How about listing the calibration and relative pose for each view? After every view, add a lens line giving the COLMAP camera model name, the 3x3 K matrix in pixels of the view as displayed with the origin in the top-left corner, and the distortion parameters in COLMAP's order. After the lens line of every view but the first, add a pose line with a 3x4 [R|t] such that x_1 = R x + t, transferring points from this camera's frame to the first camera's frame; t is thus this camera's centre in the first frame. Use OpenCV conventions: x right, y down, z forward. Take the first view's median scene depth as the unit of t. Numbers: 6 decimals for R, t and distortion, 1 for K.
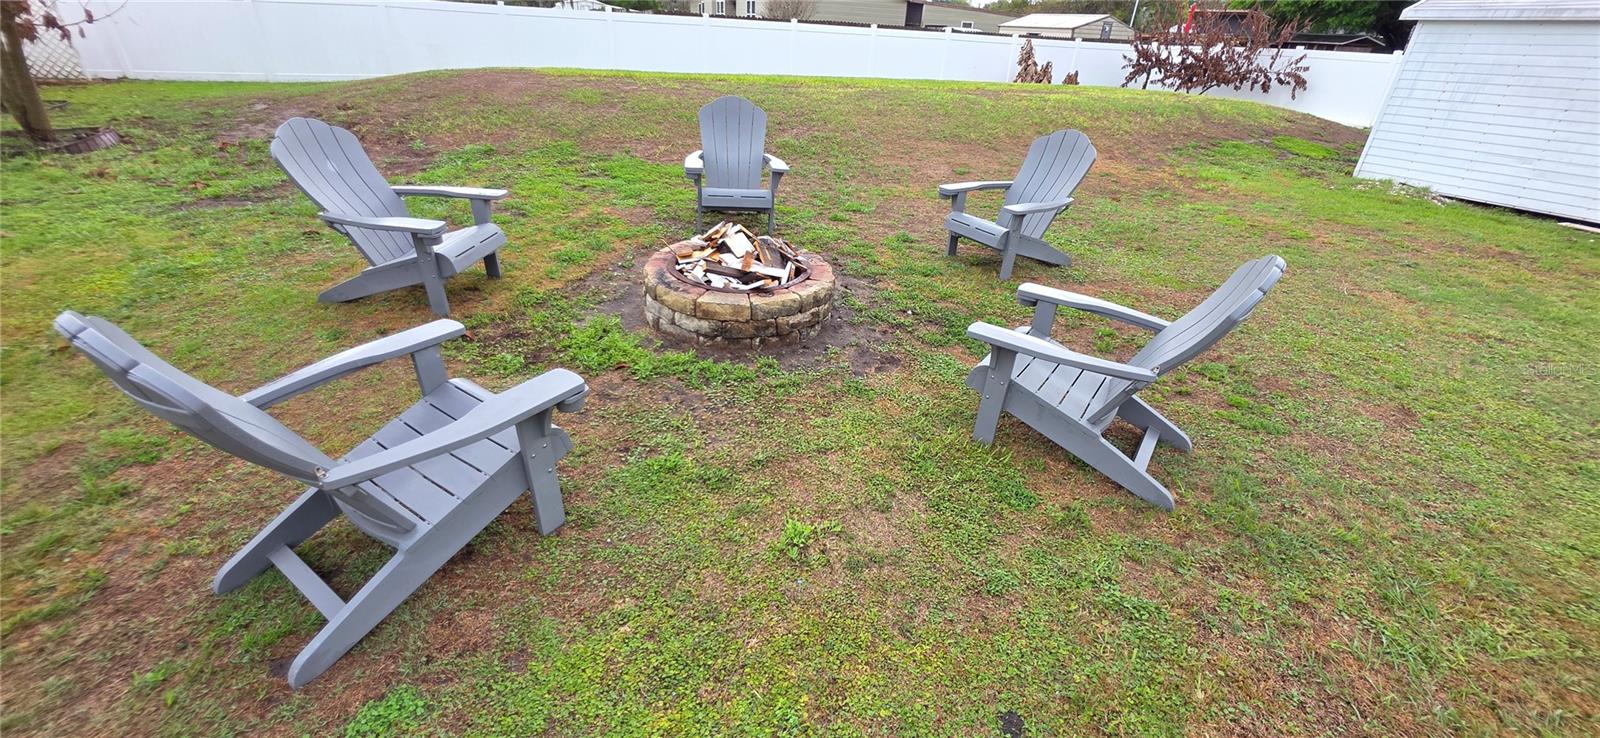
lens RADIAL K [[651.2, 0, 794.8], [0, 651.2, 374.3], [0, 0, 1]] dist [0.000649, -0.000392]
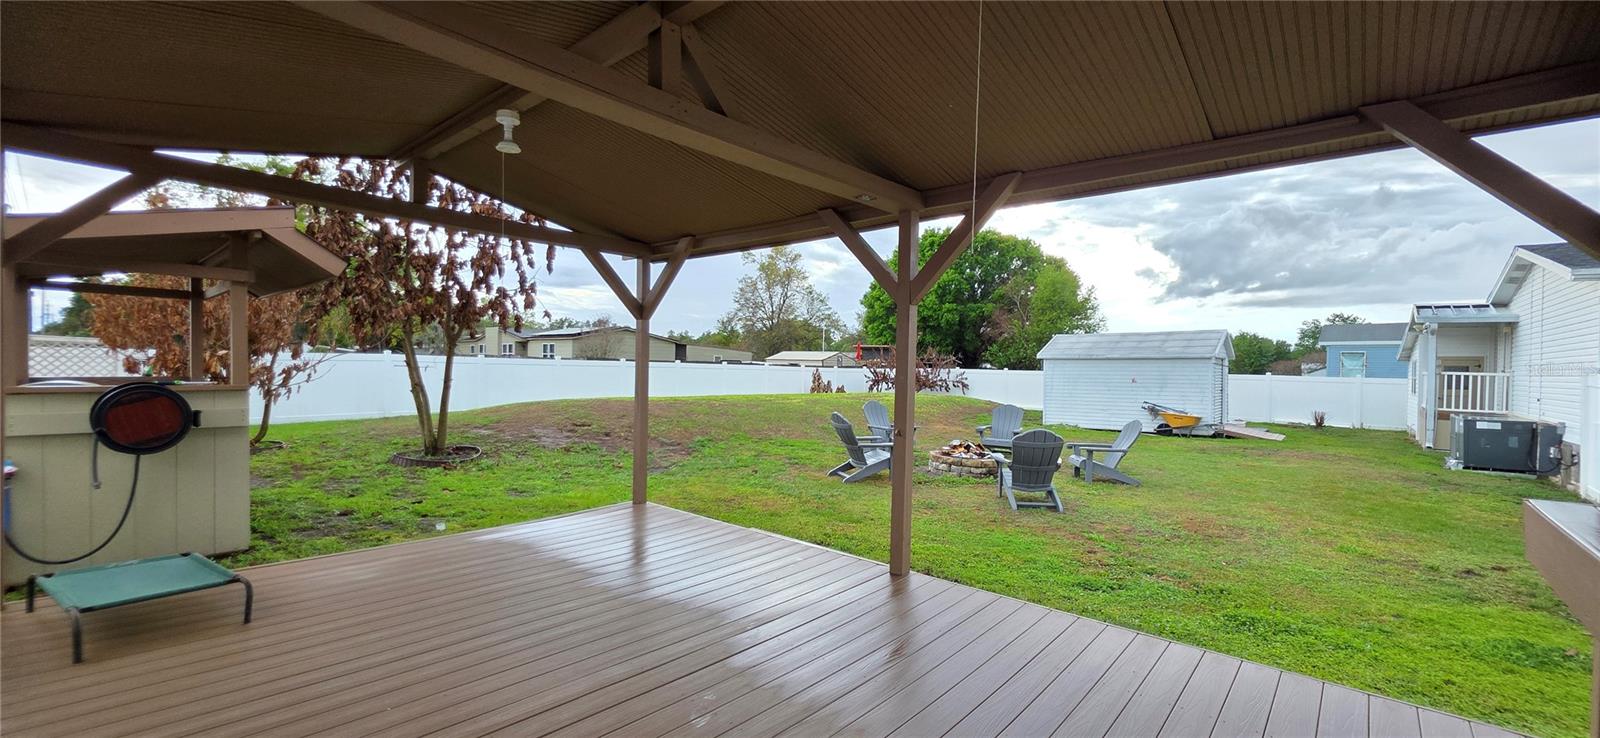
lens RADIAL K [[628.2, 0, 800.0], [0, 628.2, 369.0], [0, 0, 1]] dist [0.001019, 0.000107]
pose [[0.888230, -0.029628, 0.458443, -0.364416], [0.233830, 0.888137, -0.395646, 0.075419], [-0.395439, 0.458623, 0.795797, -0.184063]]
